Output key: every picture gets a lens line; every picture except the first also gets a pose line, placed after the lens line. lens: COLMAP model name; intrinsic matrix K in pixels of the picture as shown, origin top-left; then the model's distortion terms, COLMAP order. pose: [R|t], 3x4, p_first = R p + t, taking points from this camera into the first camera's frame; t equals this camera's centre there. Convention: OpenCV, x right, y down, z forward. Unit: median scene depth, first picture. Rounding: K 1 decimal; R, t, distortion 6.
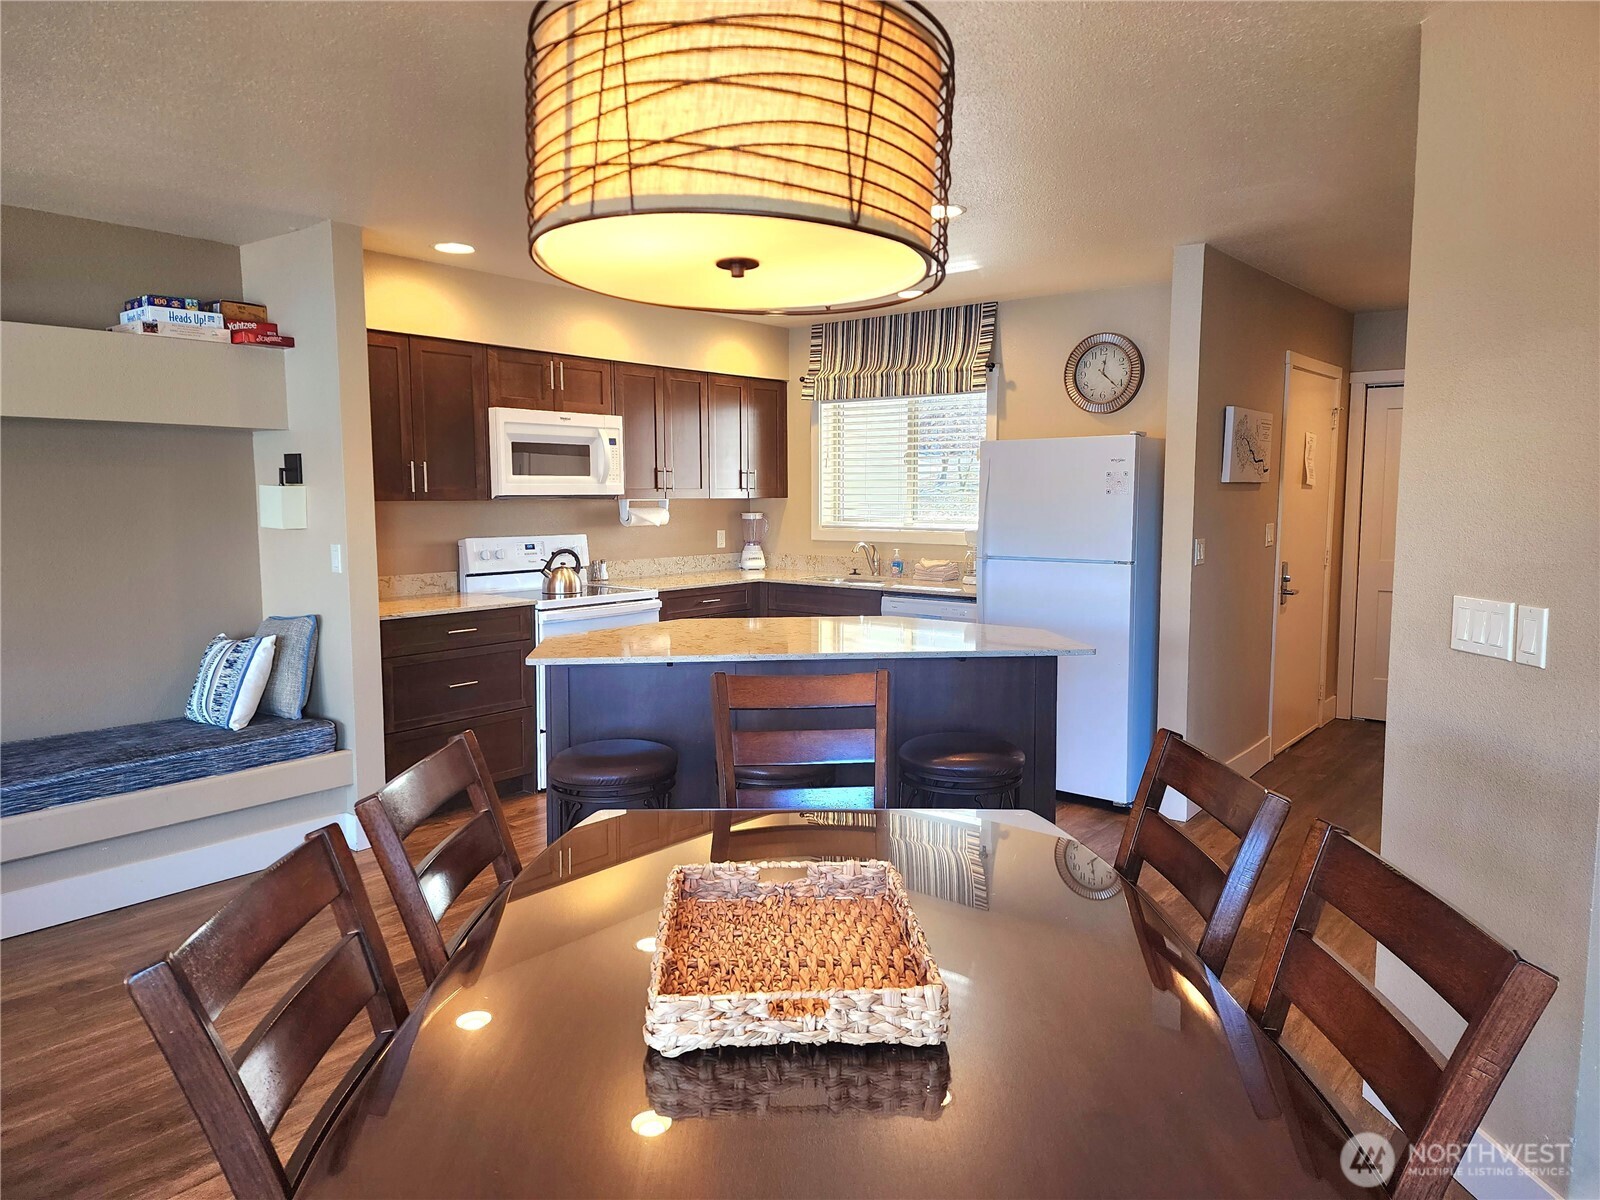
lens RADIAL K [[1109.2, 0, 796.2], [0, 1109.2, 605.3], [0, 0, 1]] dist [0.084380, -0.070148]
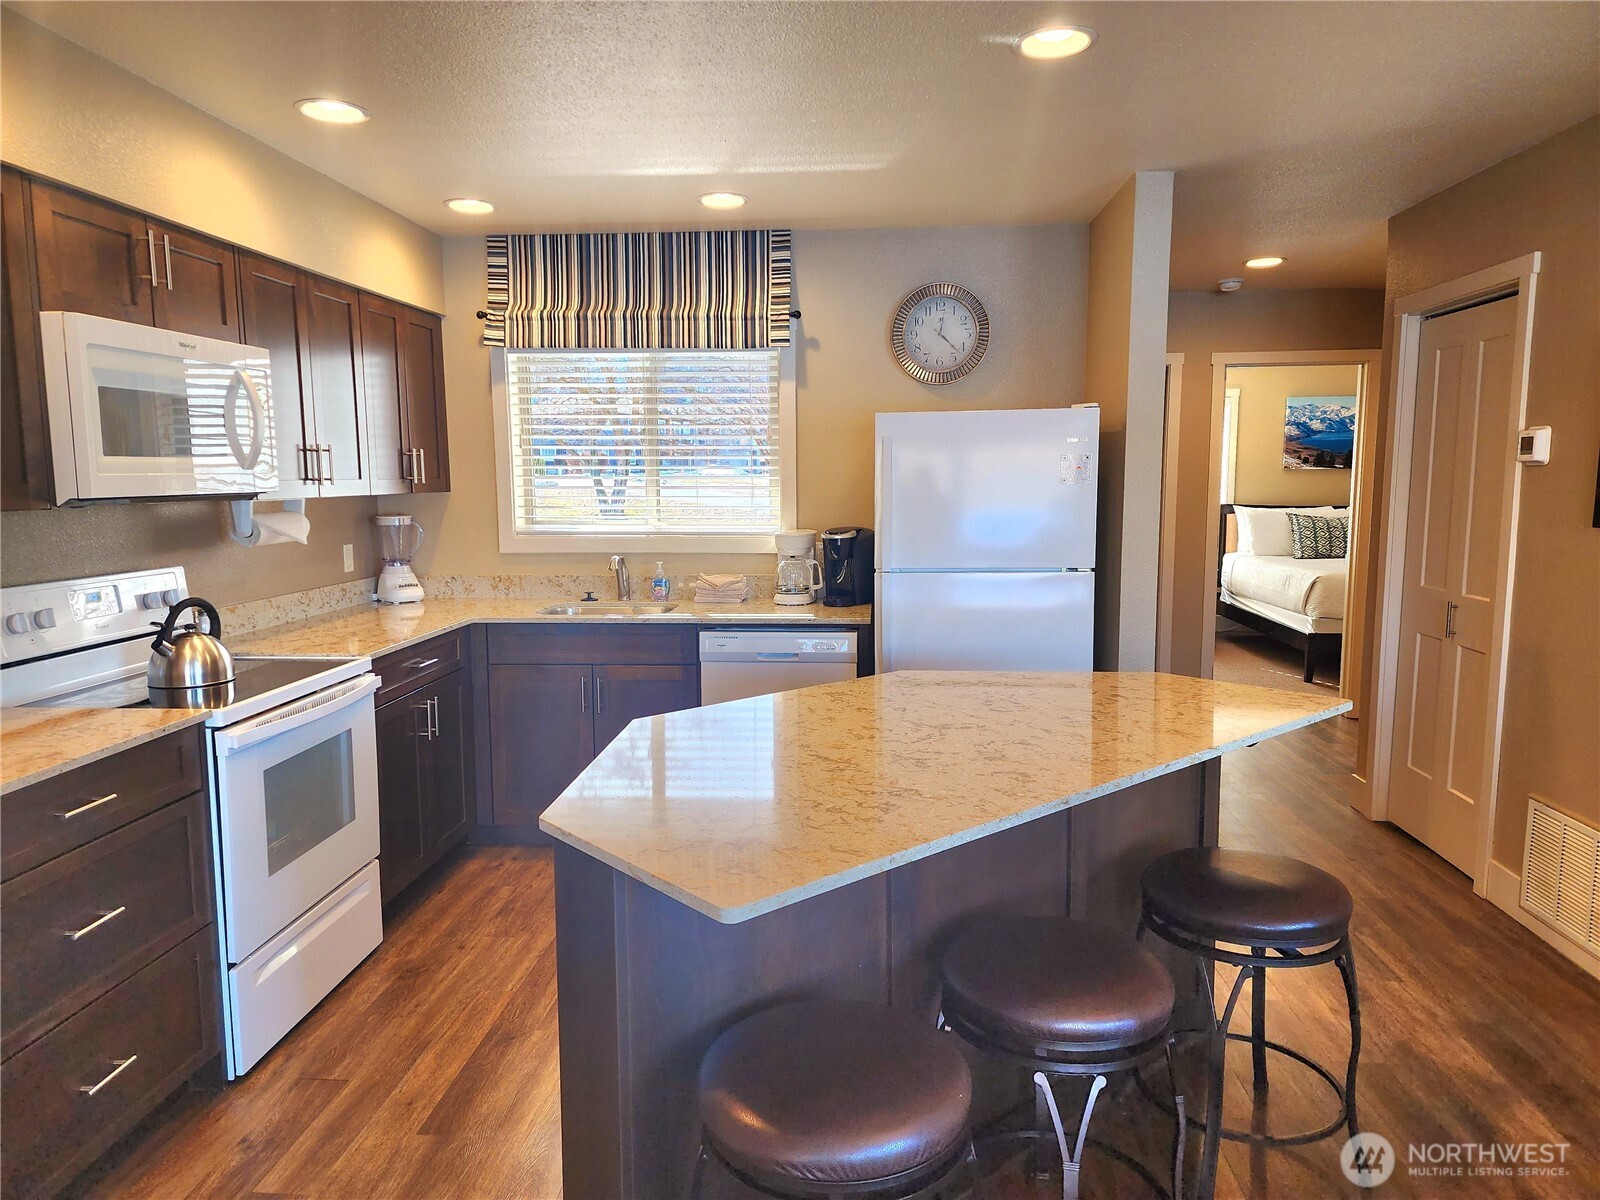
lens RADIAL K [[1109.2, 0, 806.1], [0, 1109.2, 595.1], [0, 0, 1]] dist [0.084380, -0.070148]
pose [[0.808357, -0.069353, 0.584593, -0.269909], [0.067454, 0.997408, 0.025055, -0.043321], [-0.584815, 0.019180, 0.810940, 0.382261]]
